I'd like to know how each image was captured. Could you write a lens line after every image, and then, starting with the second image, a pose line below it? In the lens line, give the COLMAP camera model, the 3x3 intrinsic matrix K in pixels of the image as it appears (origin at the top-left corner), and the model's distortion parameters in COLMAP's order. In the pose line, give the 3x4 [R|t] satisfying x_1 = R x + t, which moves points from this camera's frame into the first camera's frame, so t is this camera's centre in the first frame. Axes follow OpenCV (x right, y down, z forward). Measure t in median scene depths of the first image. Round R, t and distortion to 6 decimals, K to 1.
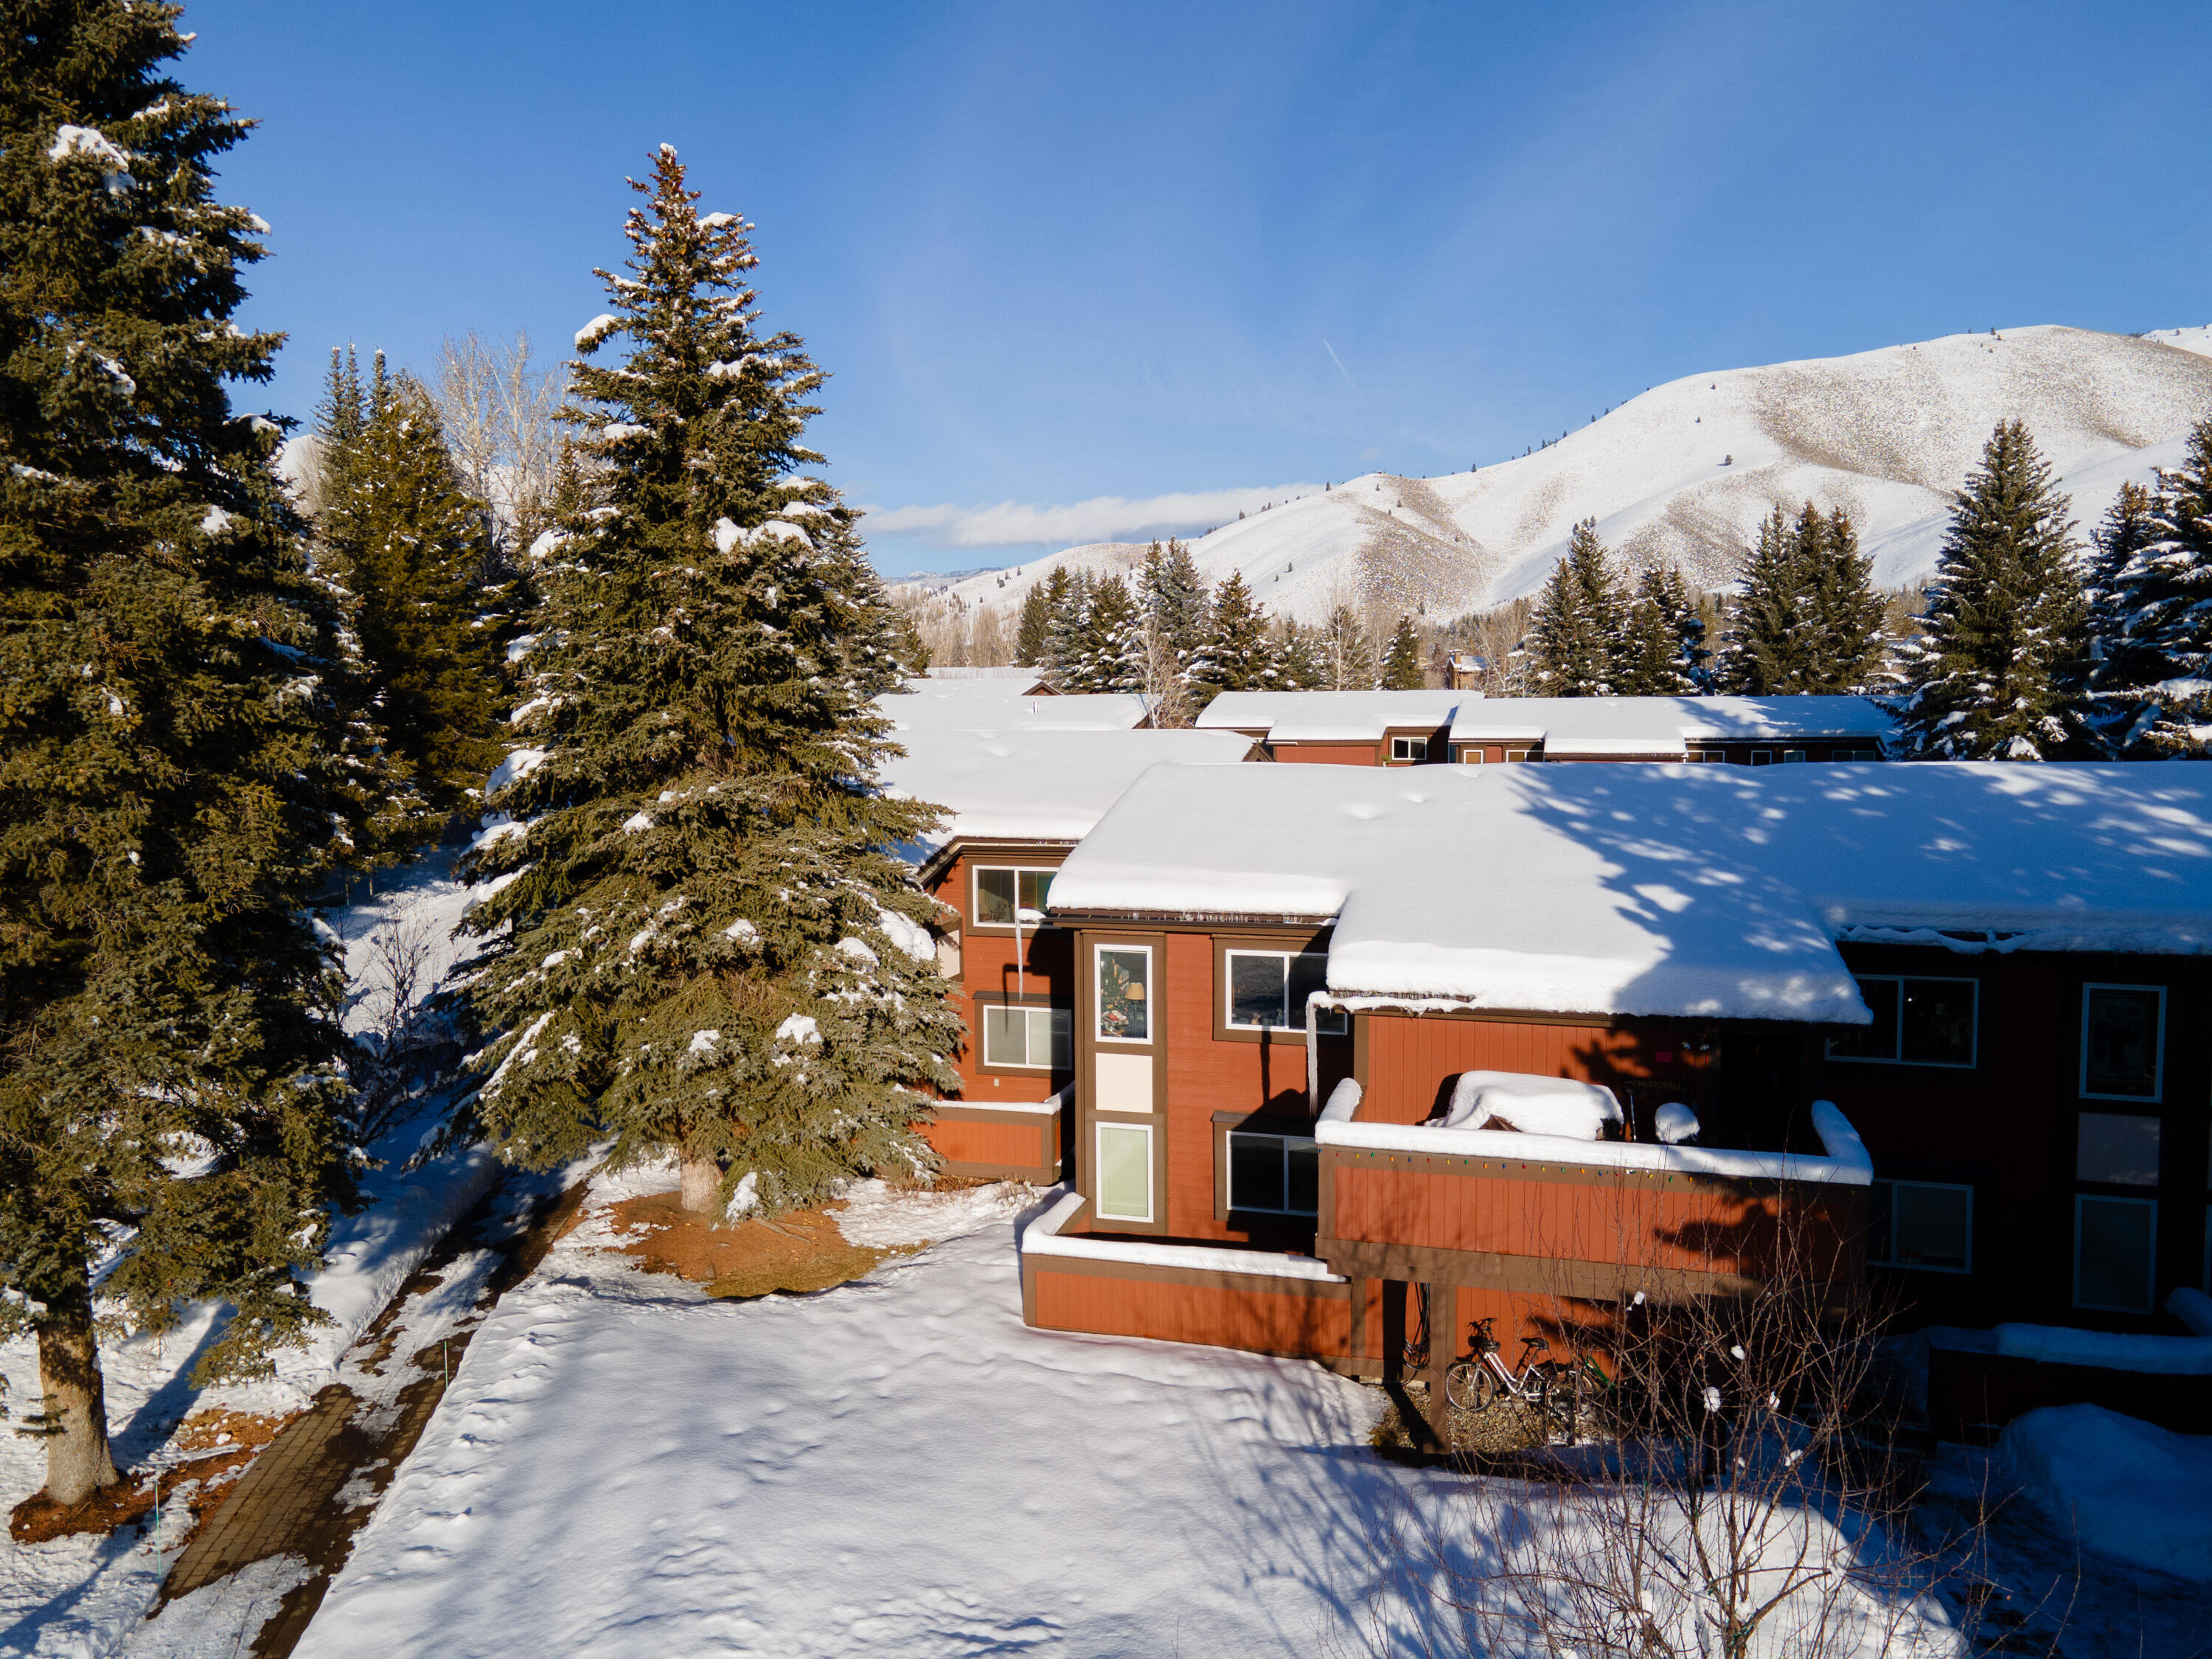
lens RADIAL K [[1601.6, 0, 1106.0], [0, 1601.6, 829.5], [0, 0, 1]] dist [0.007642, 0.061931]
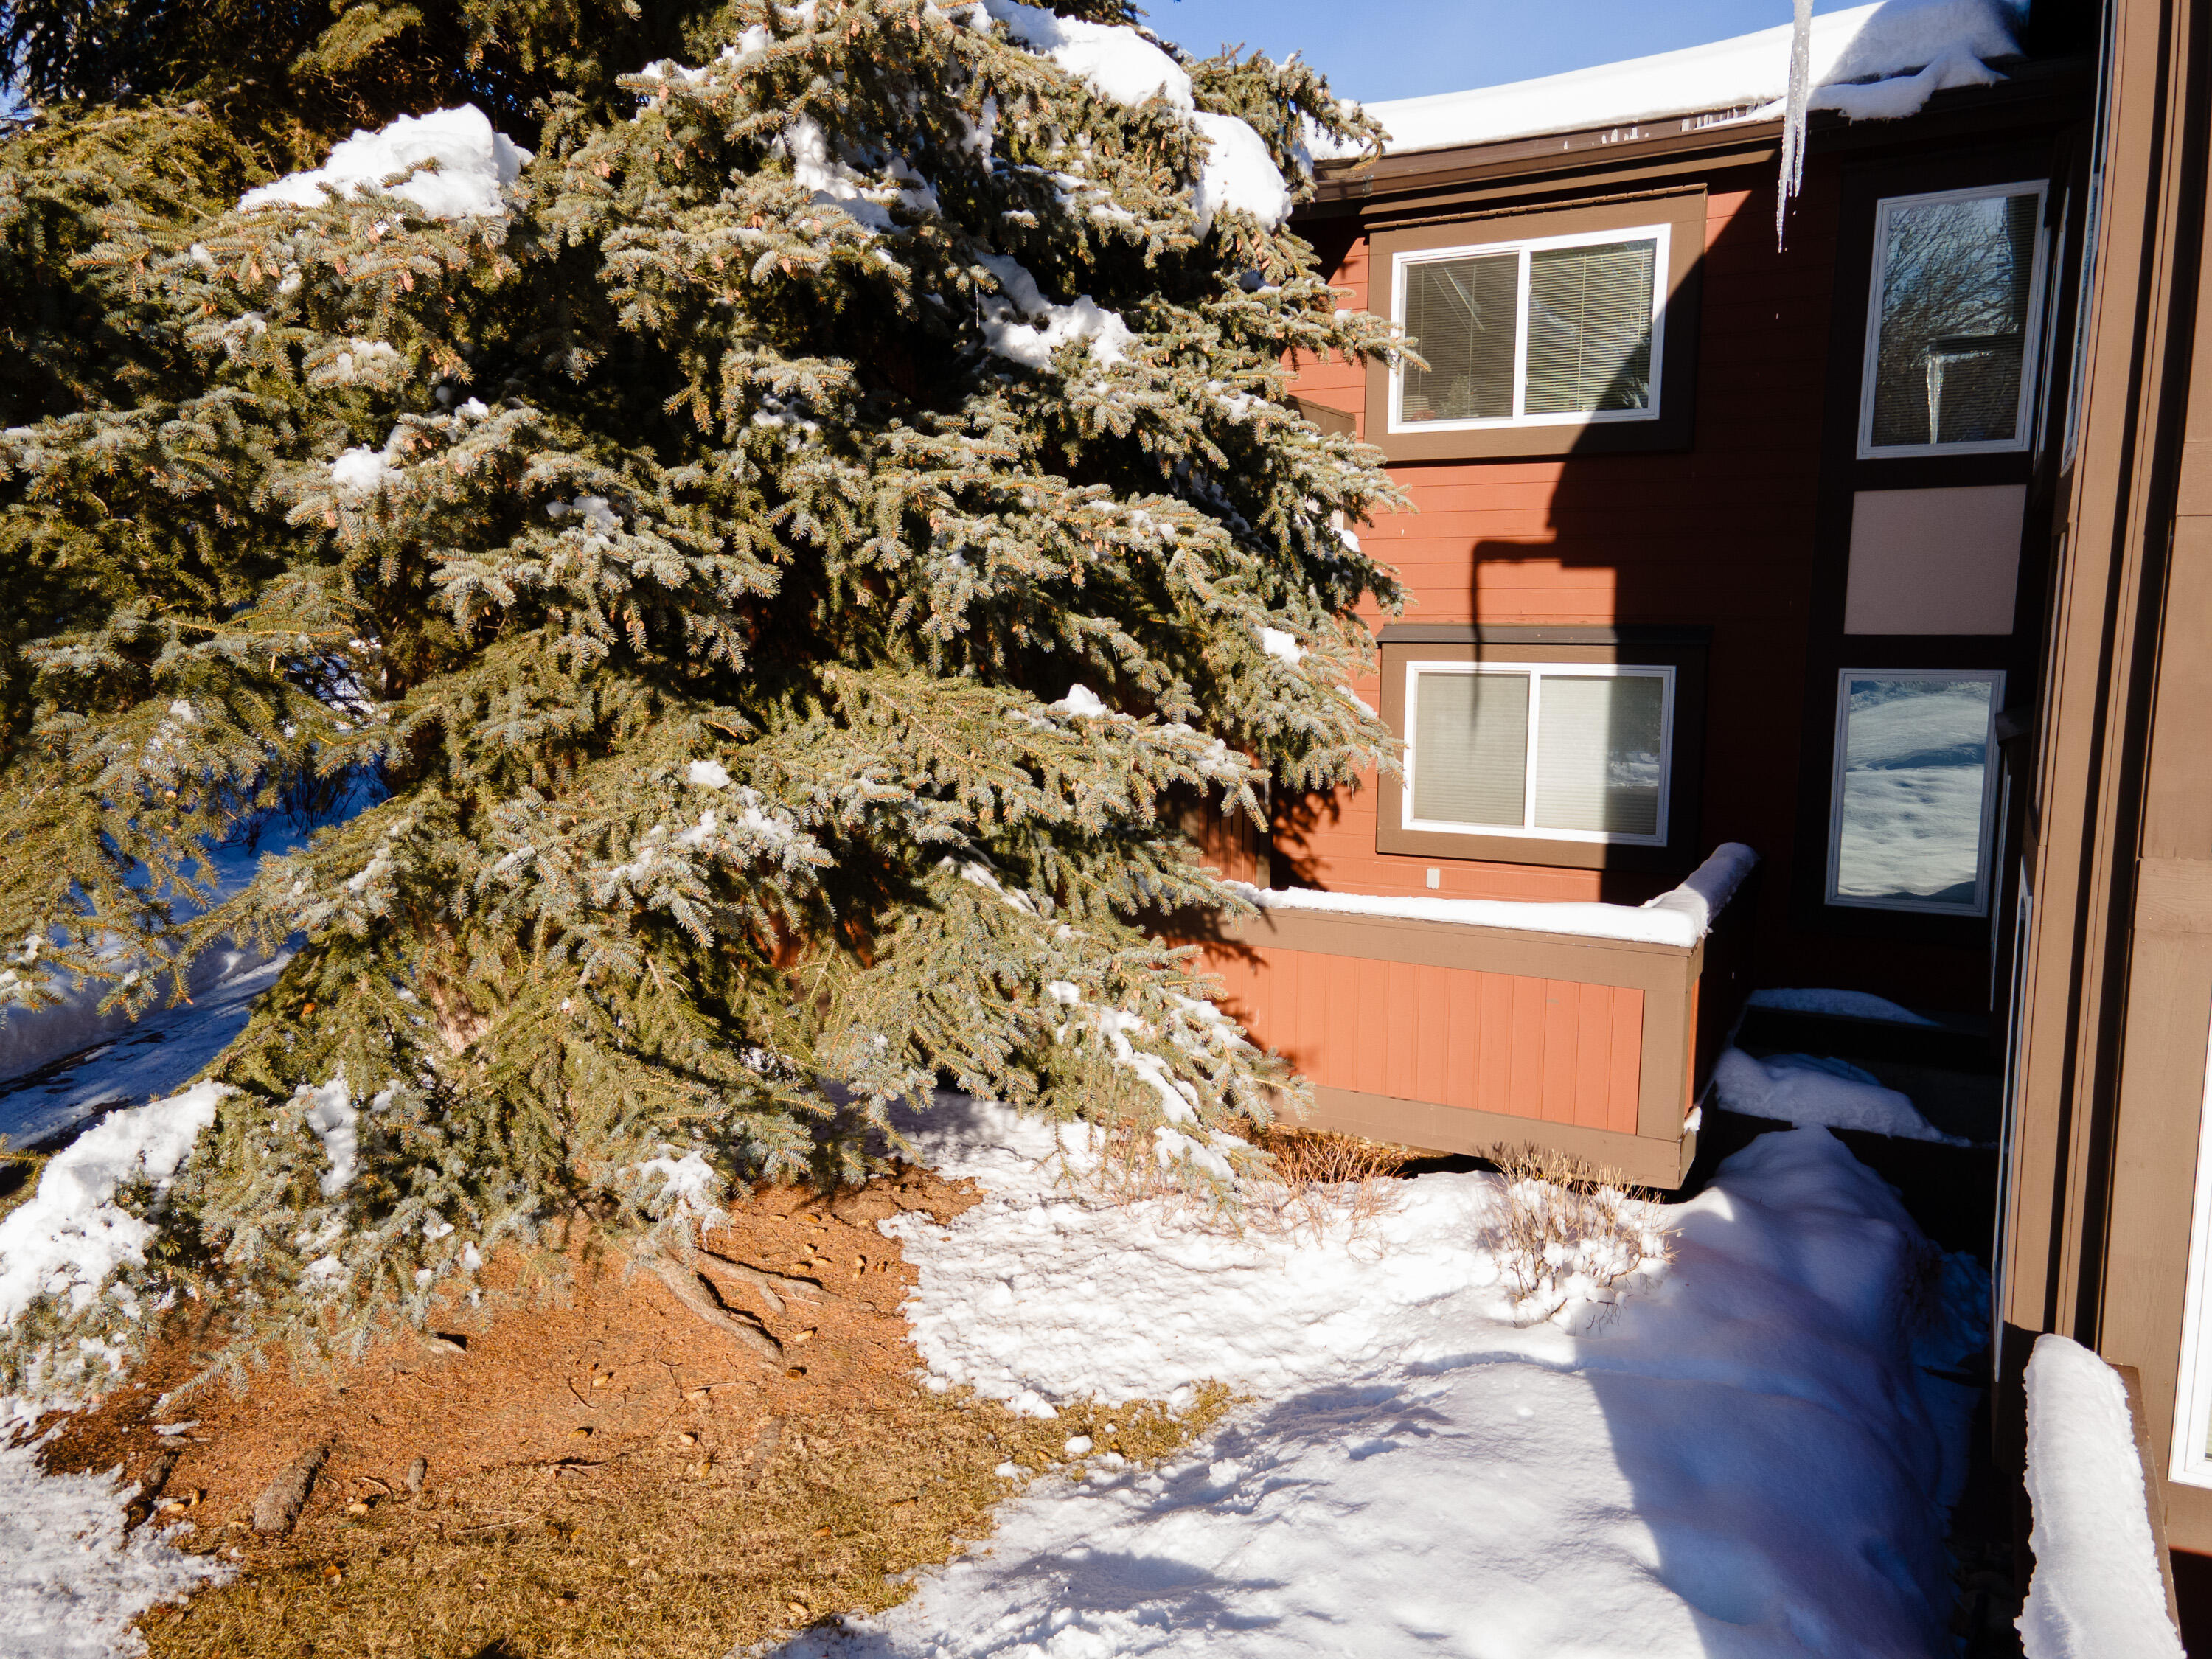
lens RADIAL K [[1601.6, 0, 1106.0], [0, 1601.6, 829.5], [0, 0, 1]] dist [0.007642, 0.061931]
pose [[0.976999, 0.042263, -0.209013, -0.070994], [-0.030623, 0.997811, 0.058614, 0.136814], [0.211032, -0.050866, 0.976155, 0.672149]]
